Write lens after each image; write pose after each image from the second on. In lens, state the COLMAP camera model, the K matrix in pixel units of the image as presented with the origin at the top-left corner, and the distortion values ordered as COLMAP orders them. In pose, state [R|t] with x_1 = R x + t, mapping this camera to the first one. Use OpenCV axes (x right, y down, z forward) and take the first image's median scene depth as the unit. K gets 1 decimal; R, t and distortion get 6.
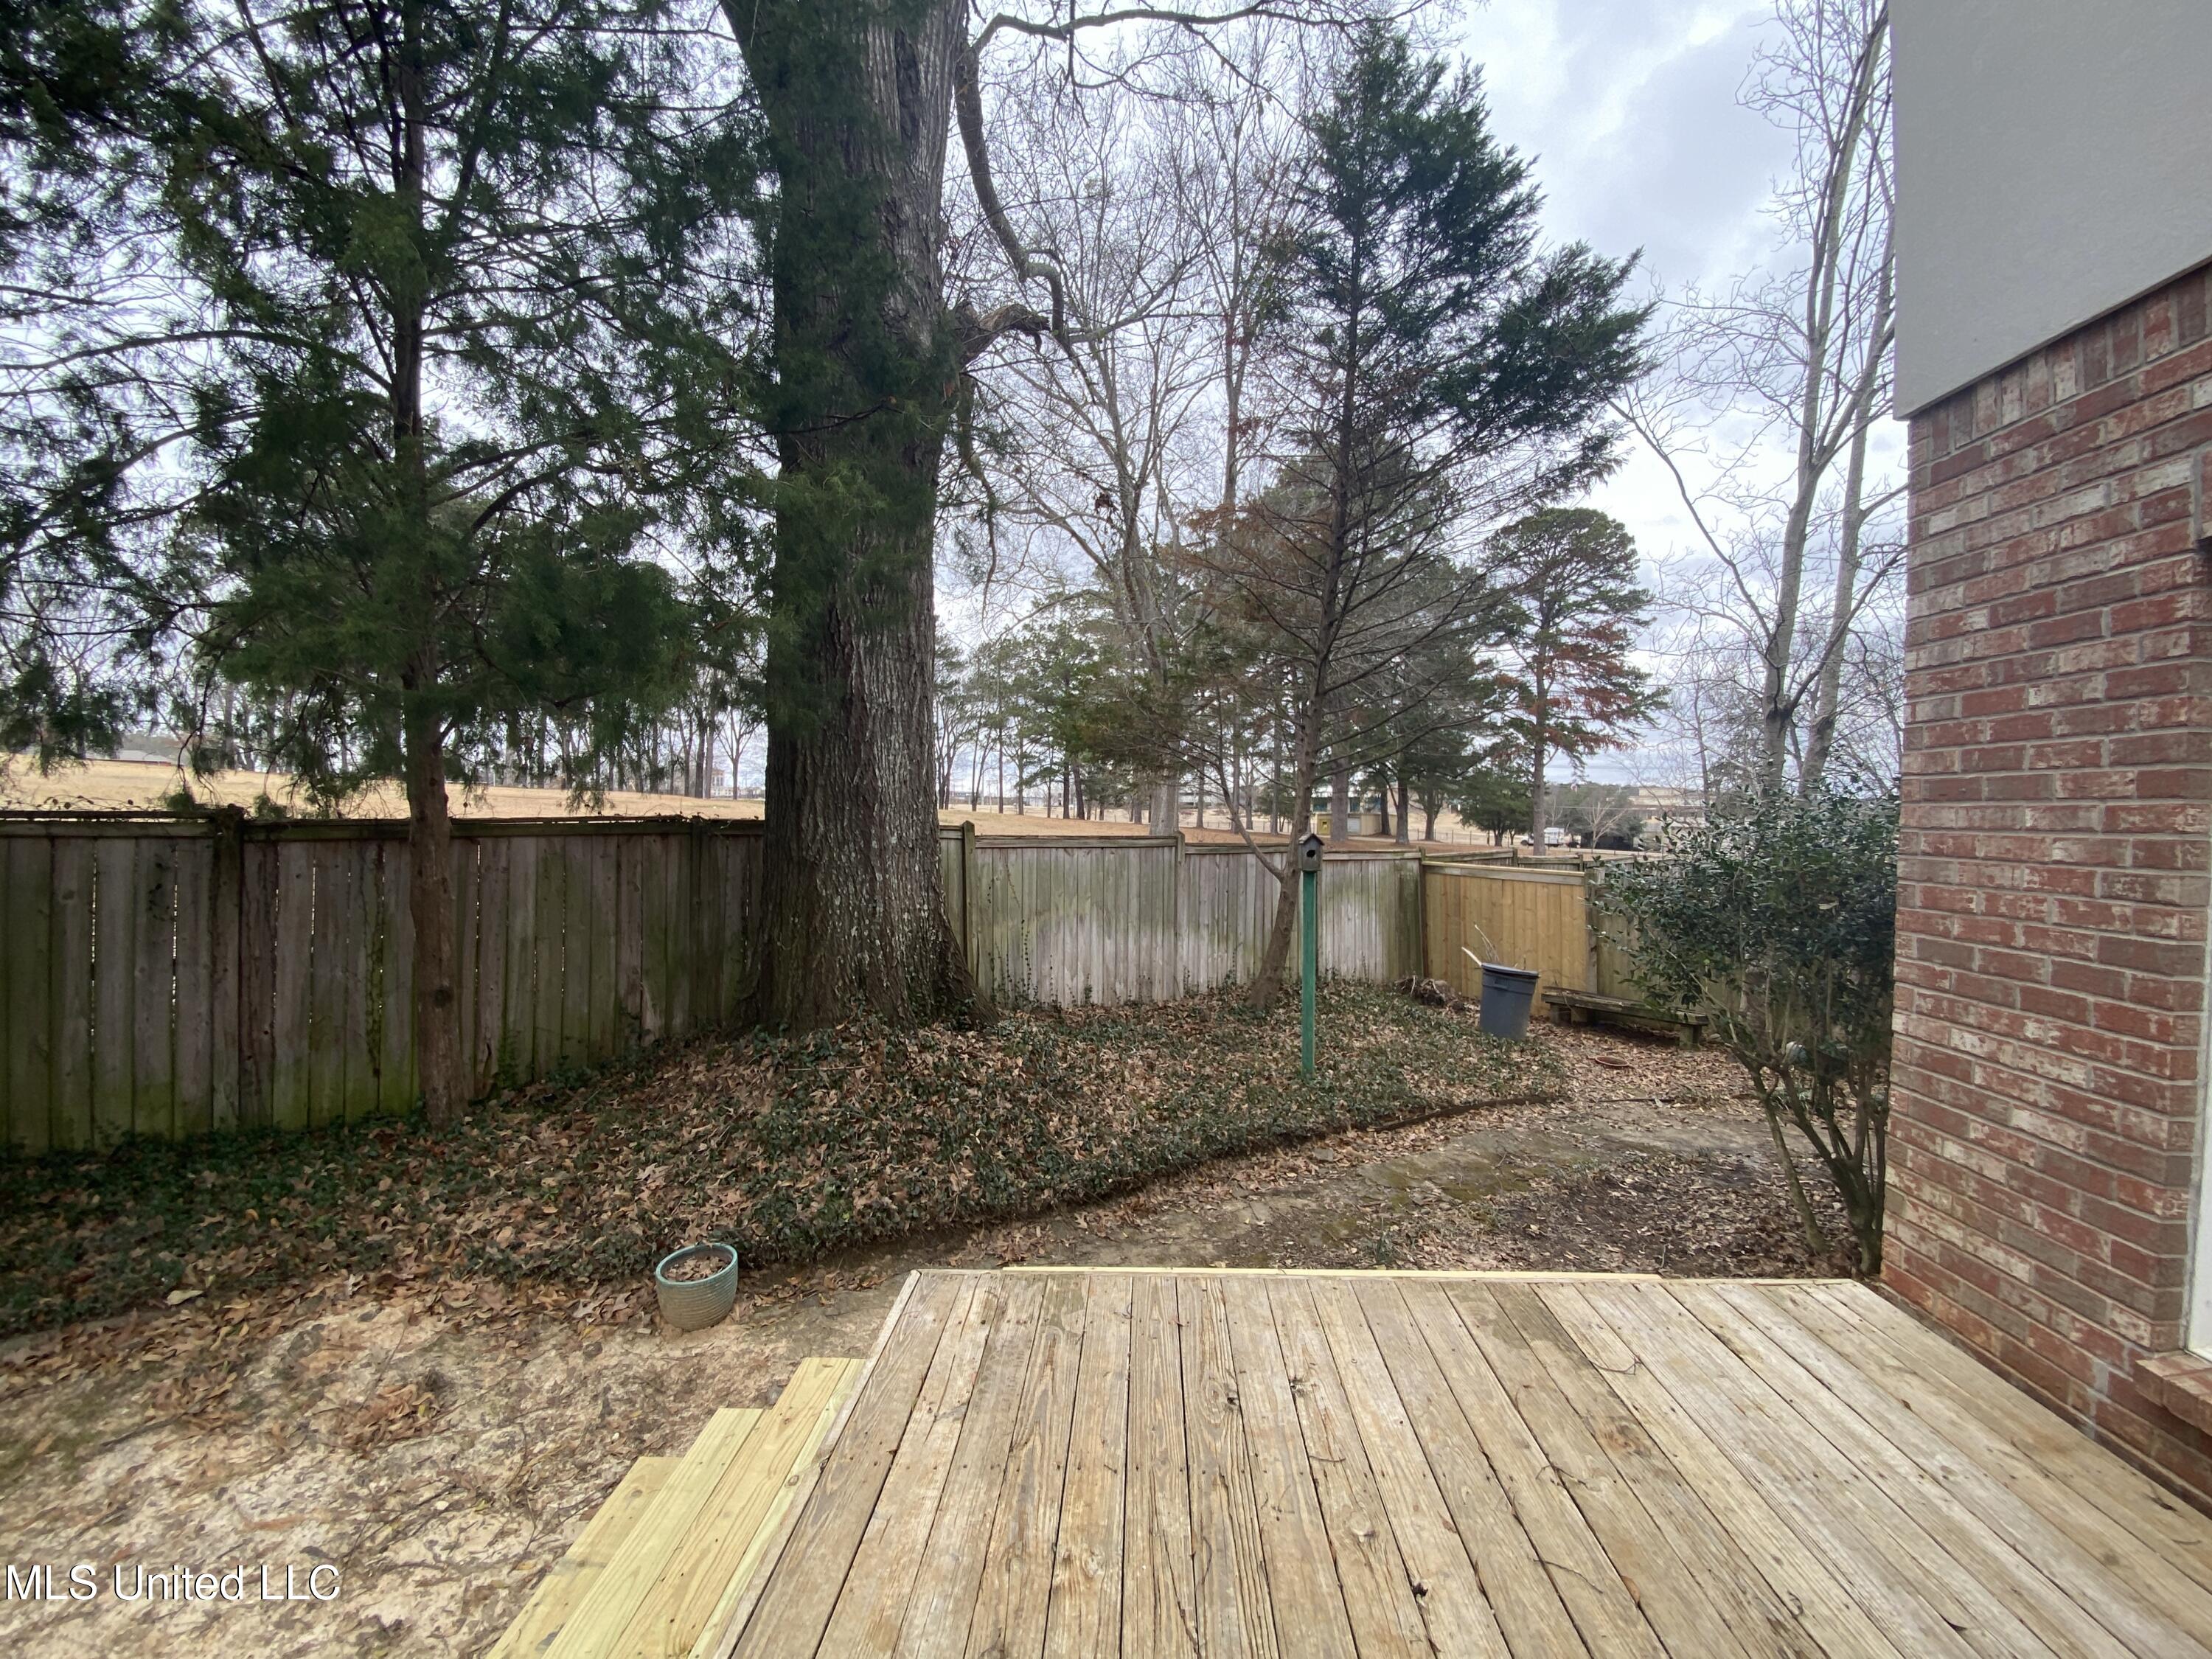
lens RADIAL K [[907.9, 0, 1105.6], [0, 907.9, 825.7], [0, 0, 1]] dist [0.026287, -0.023015]
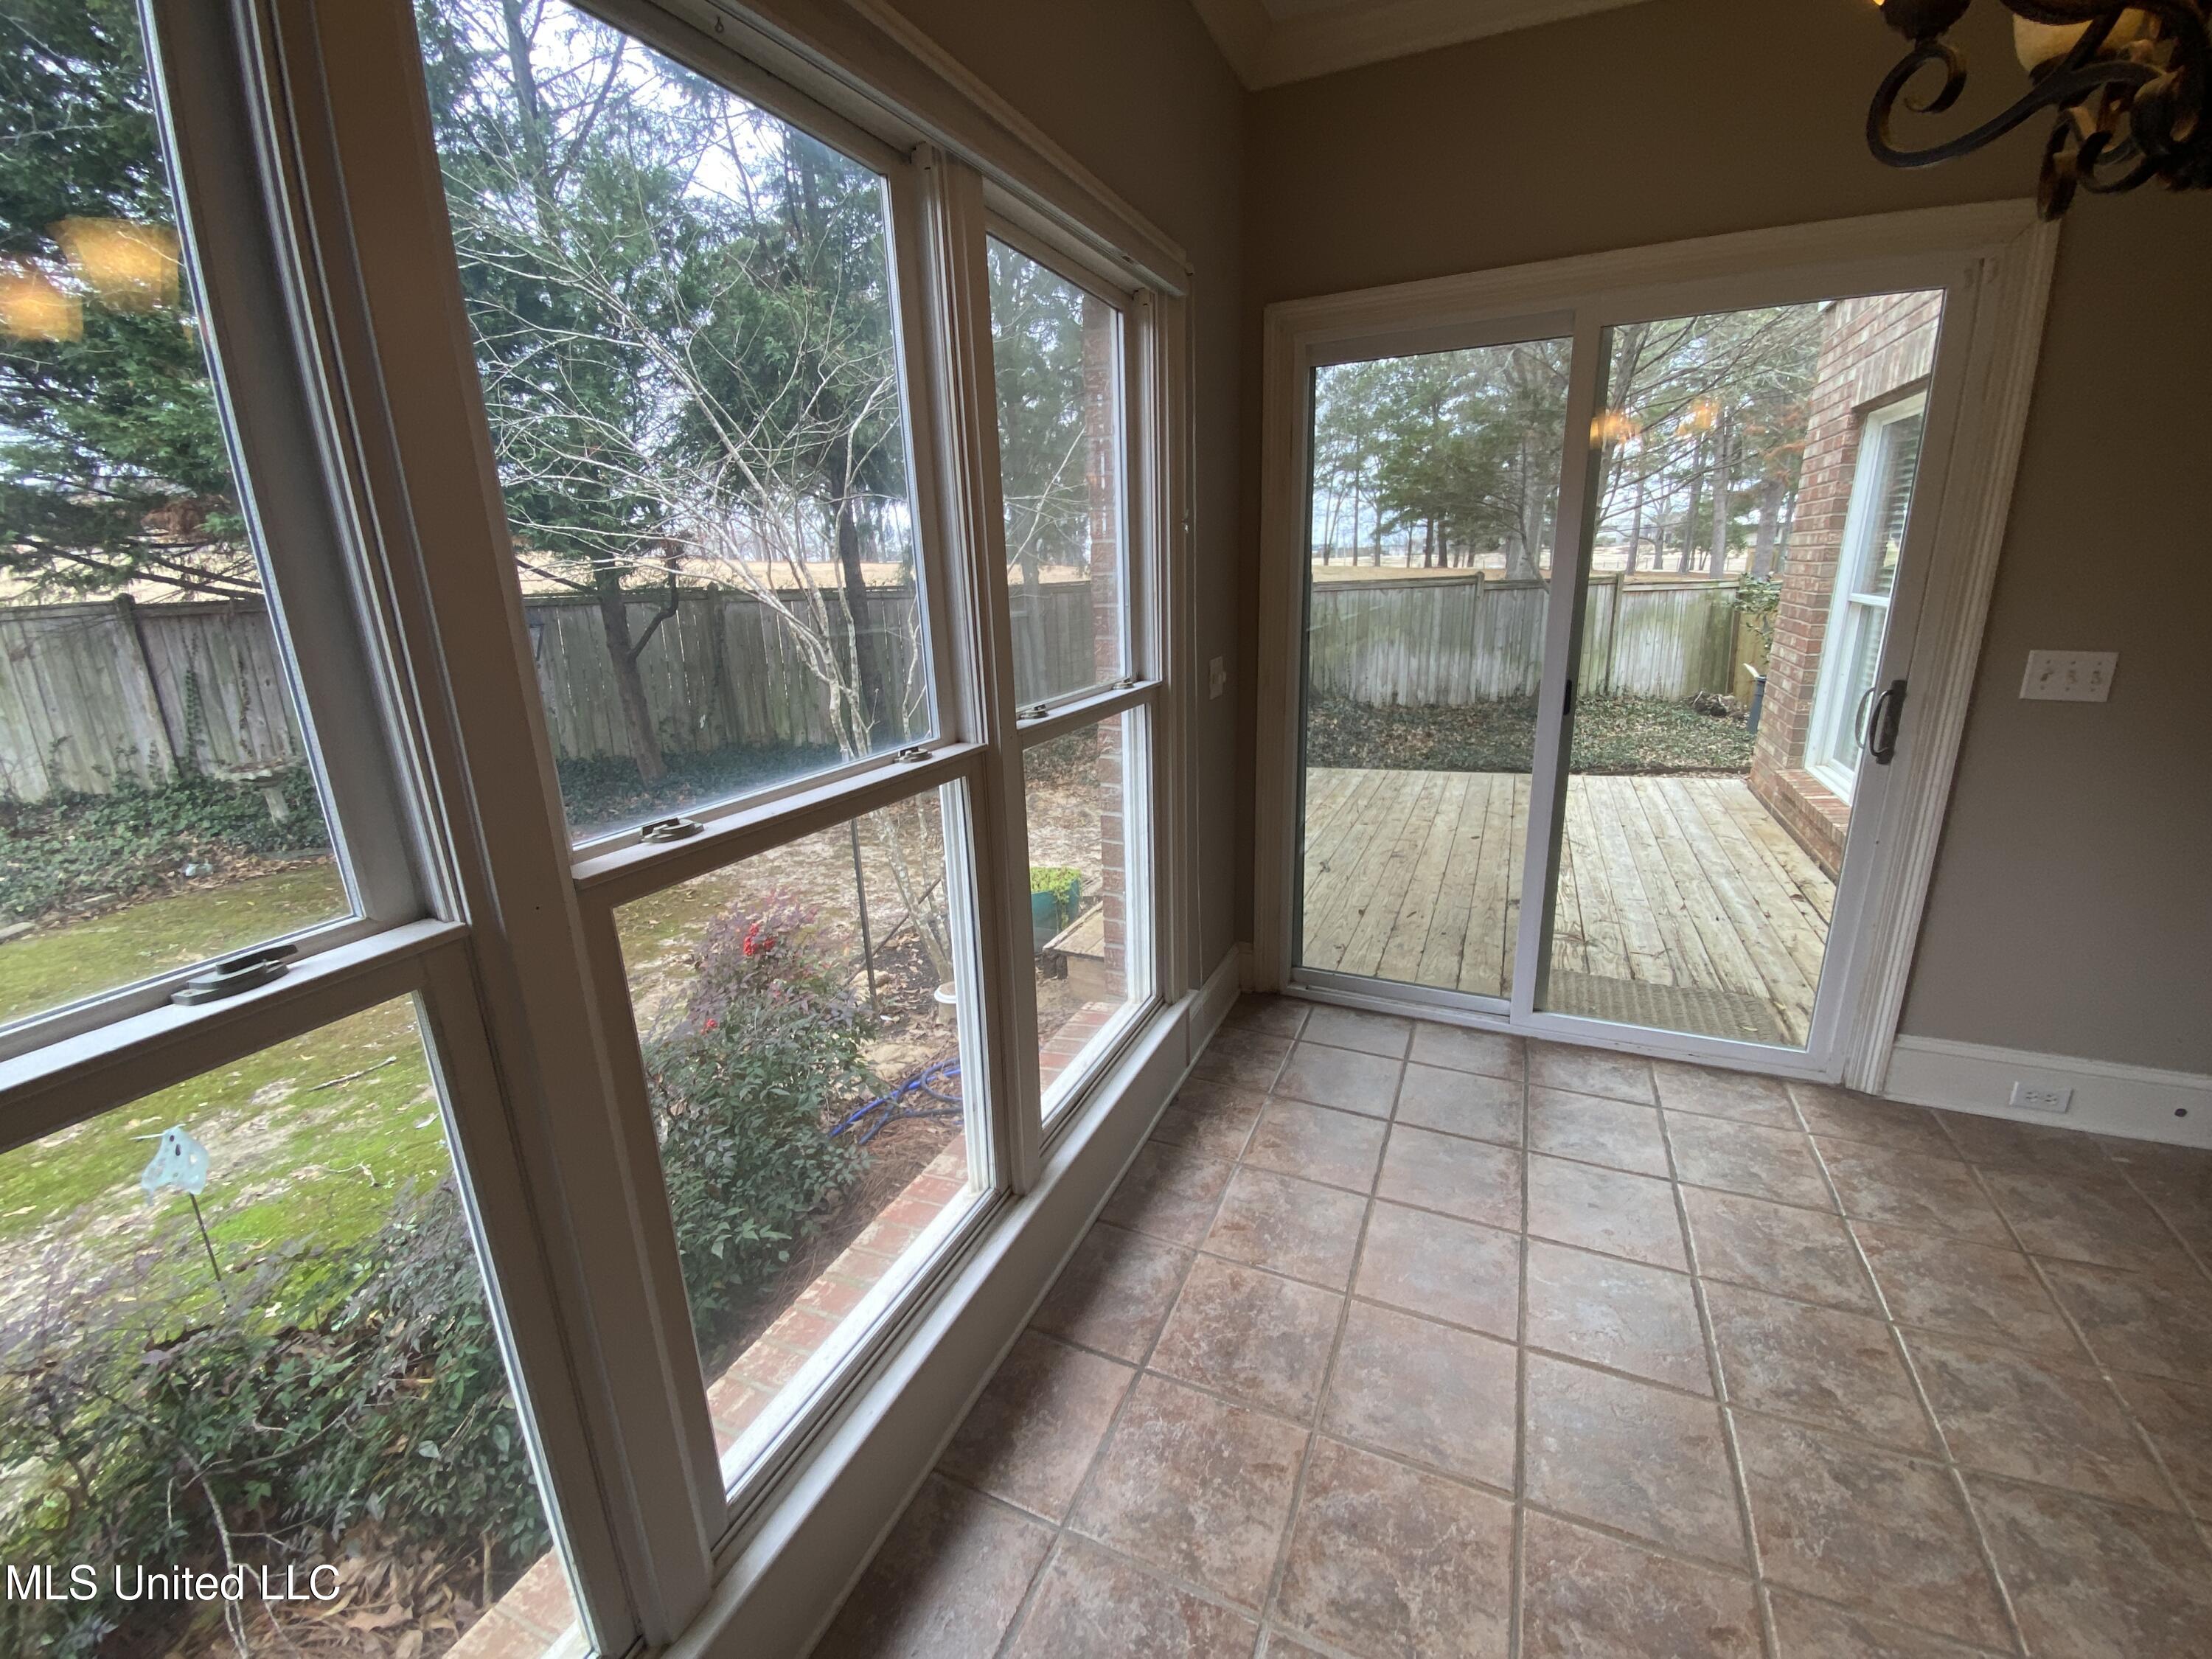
lens RADIAL K [[901.2, 0, 1106.6], [0, 901.2, 822.7], [0, 0, 1]] dist [0.019965, -0.020167]
pose [[0.929164, 0.048795, -0.366434, 0.079174], [0.046929, 0.967661, 0.247852, 0.007261], [0.366677, -0.247491, 0.896825, -0.410710]]
